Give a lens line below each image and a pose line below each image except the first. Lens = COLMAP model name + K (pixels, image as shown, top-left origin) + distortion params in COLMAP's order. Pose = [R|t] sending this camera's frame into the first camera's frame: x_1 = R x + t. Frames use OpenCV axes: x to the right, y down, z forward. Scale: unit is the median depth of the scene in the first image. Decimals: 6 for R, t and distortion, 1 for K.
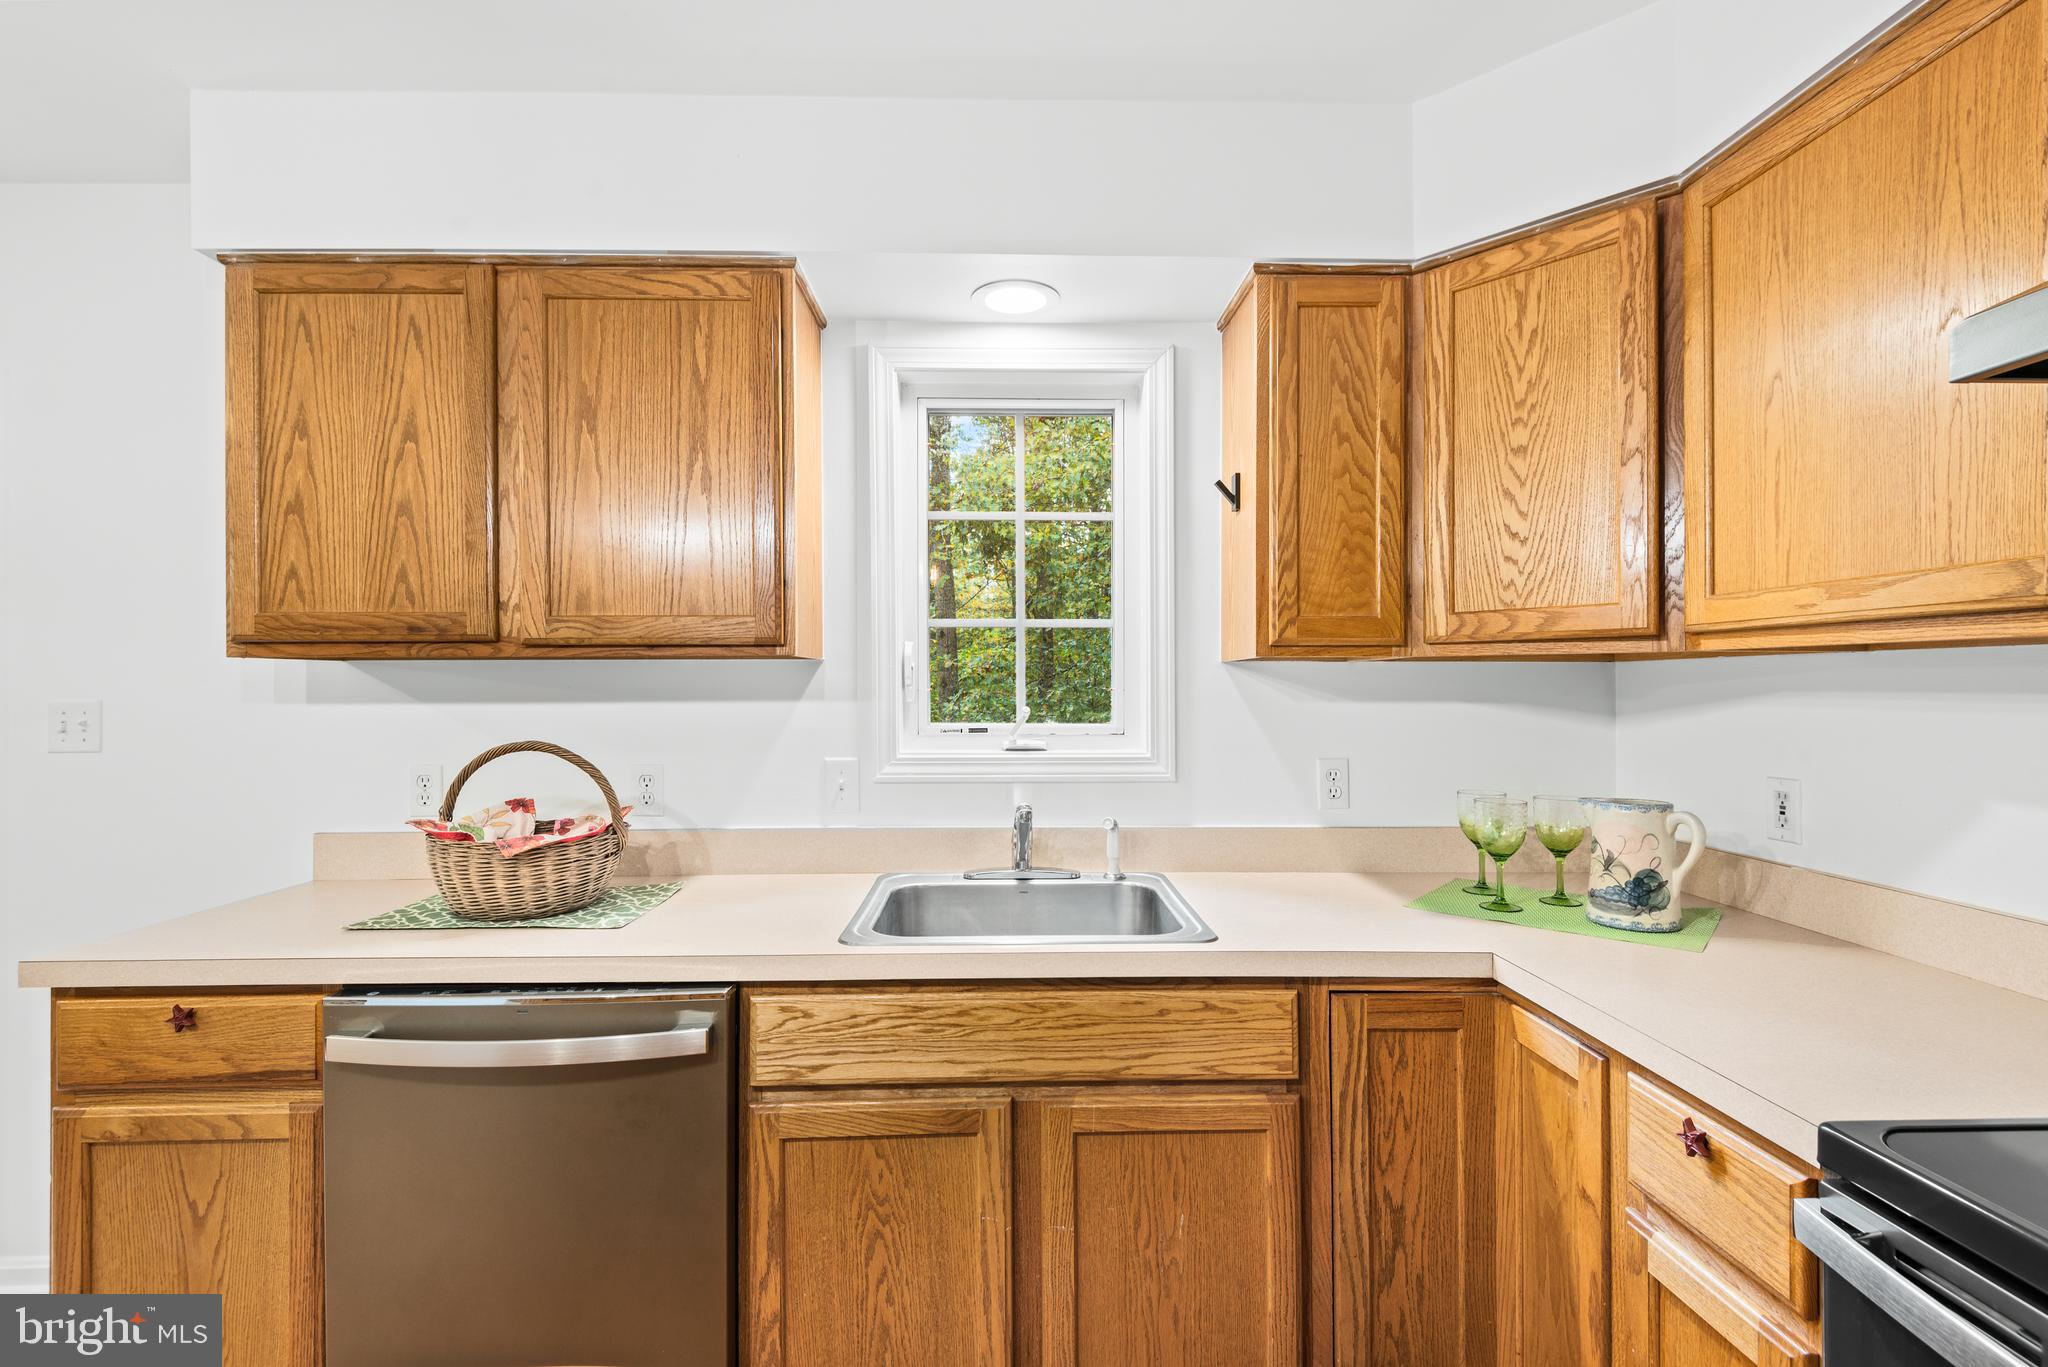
lens RADIAL K [[918.5, 0, 1017.5], [0, 918.5, 683.3], [0, 0, 1]] dist [0.033257, -0.024557]
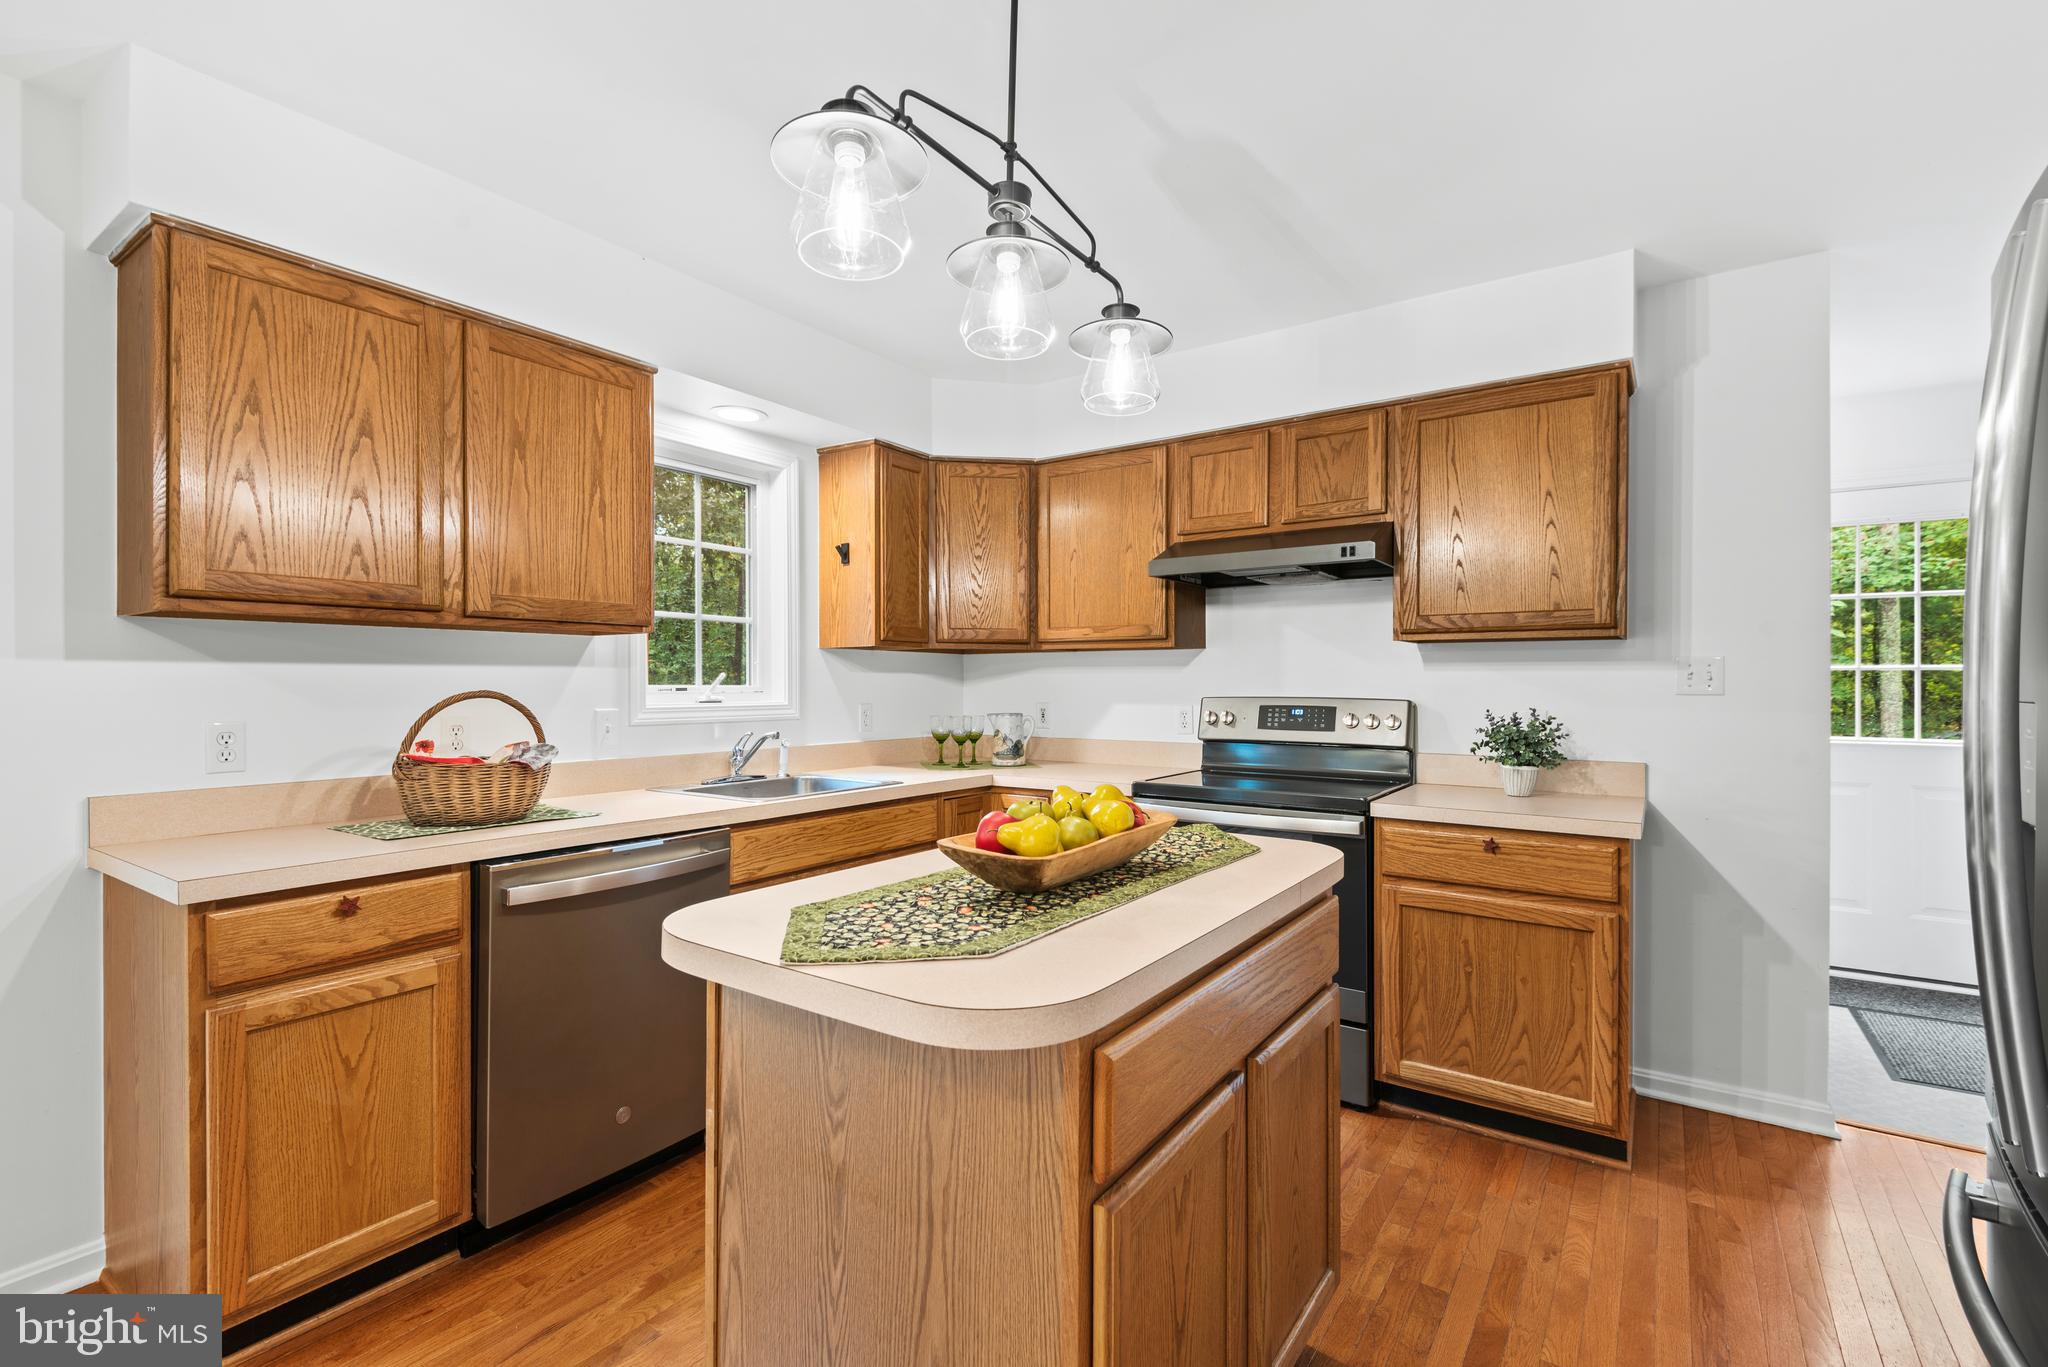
lens RADIAL K [[918.5, 0, 1017.5], [0, 918.5, 683.3], [0, 0, 1]] dist [0.033257, -0.024557]
pose [[0.593113, 0.002943, 0.805114, -1.114664], [-0.004373, 0.999990, -0.000433, 0.049374], [-0.805107, -0.003264, 0.593120, -0.367021]]
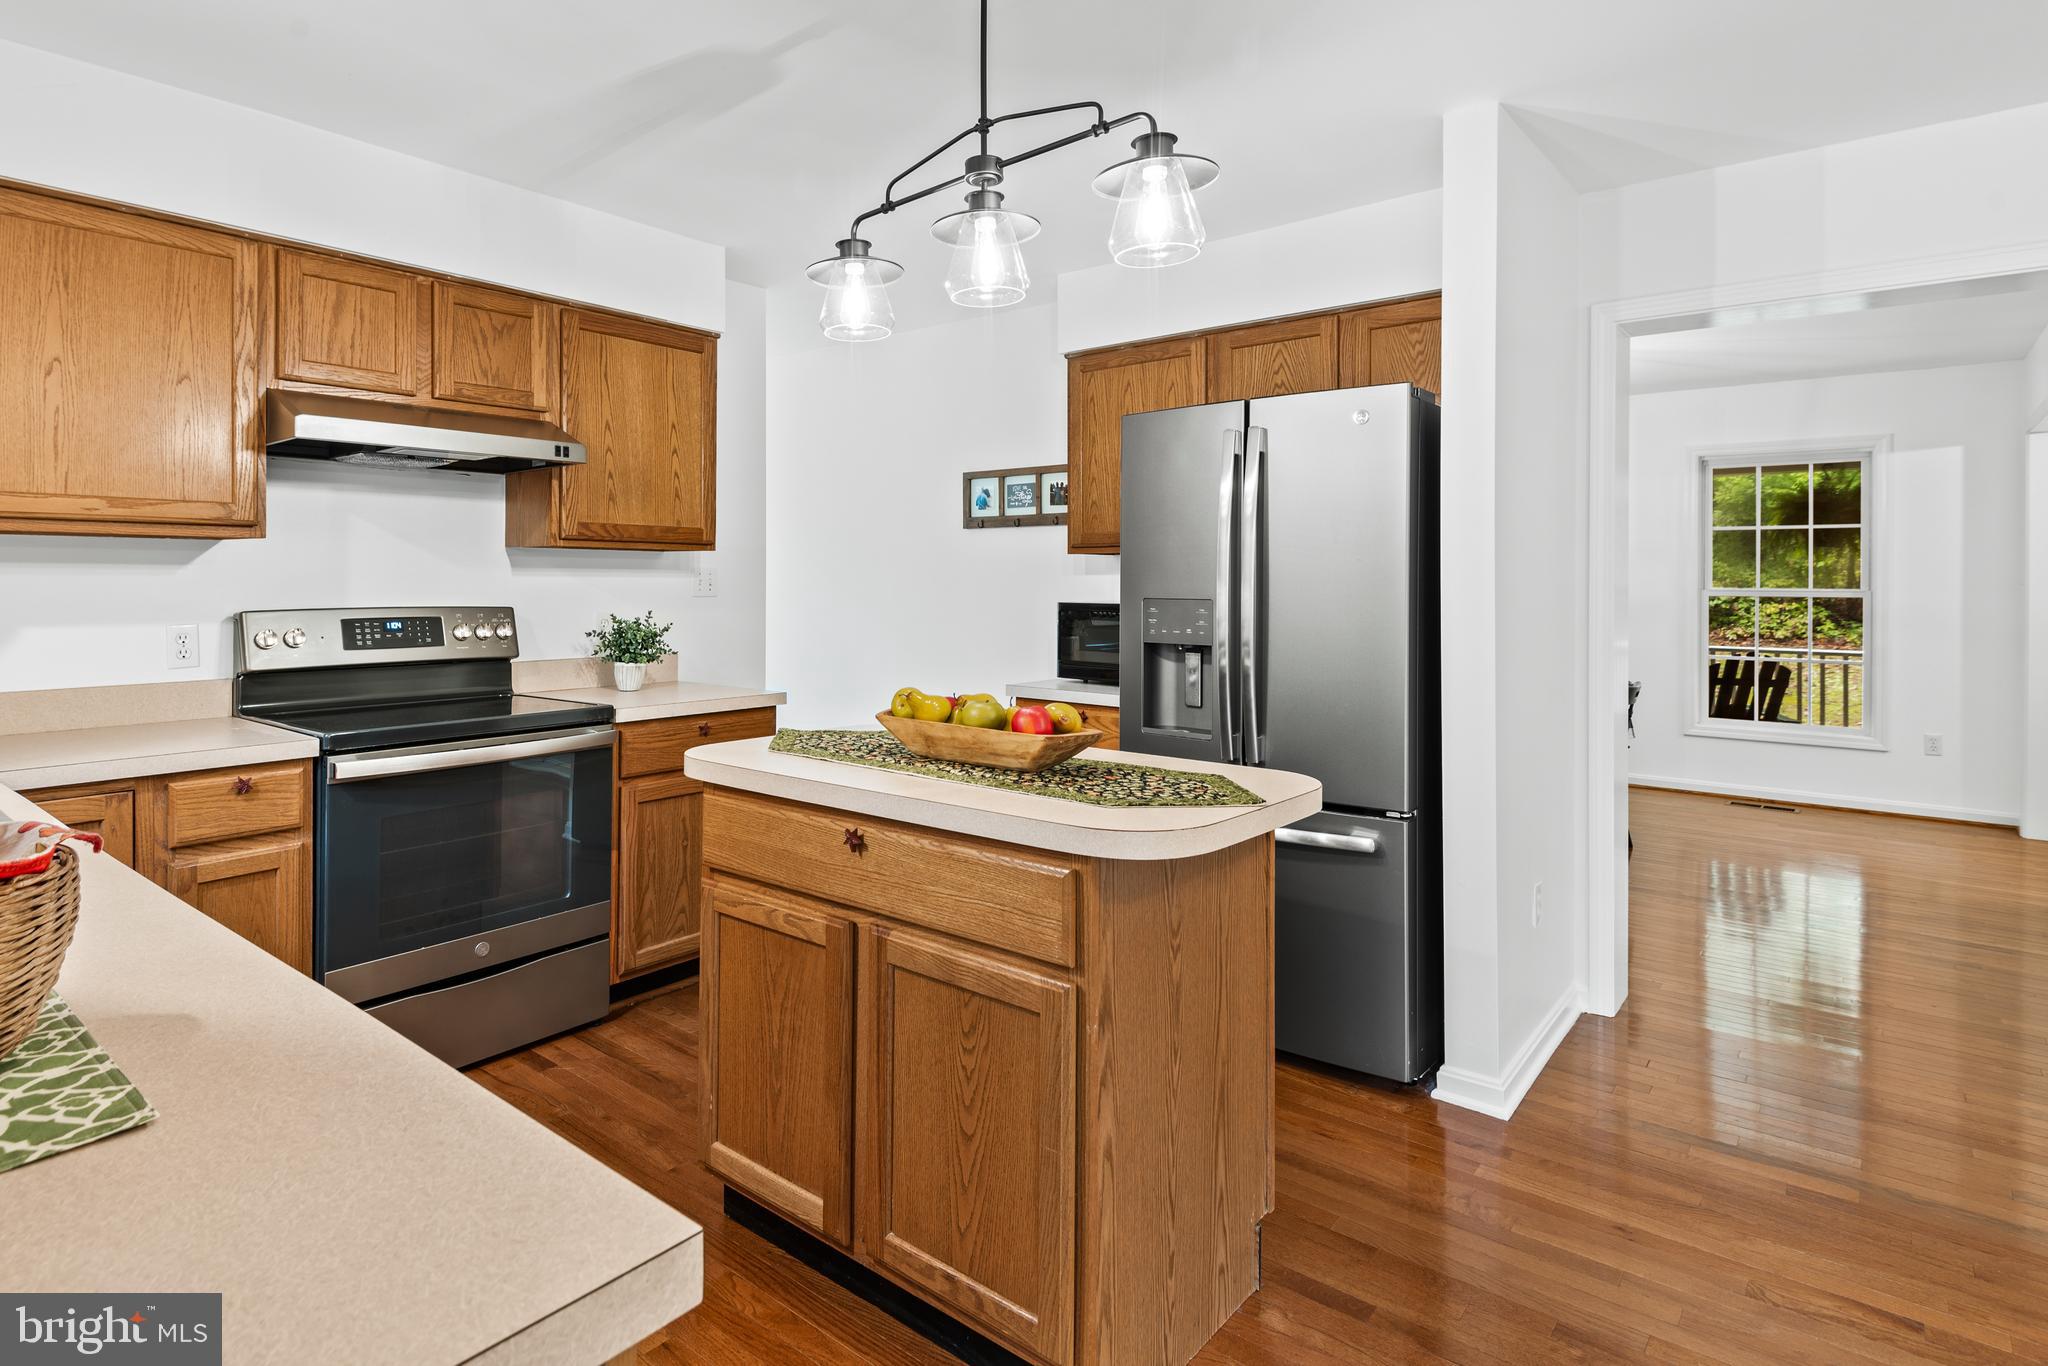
lens RADIAL K [[1053.1, 0, 1020.7], [0, 1053.1, 583.1], [0, 0, 1]] dist [0.001691, 0.000096]
pose [[-0.761603, 0.001992, 0.648041, -1.185572], [0.000242, 0.999996, -0.002789, 0.039304], [-0.648044, -0.001967, -0.761600, 0.978431]]
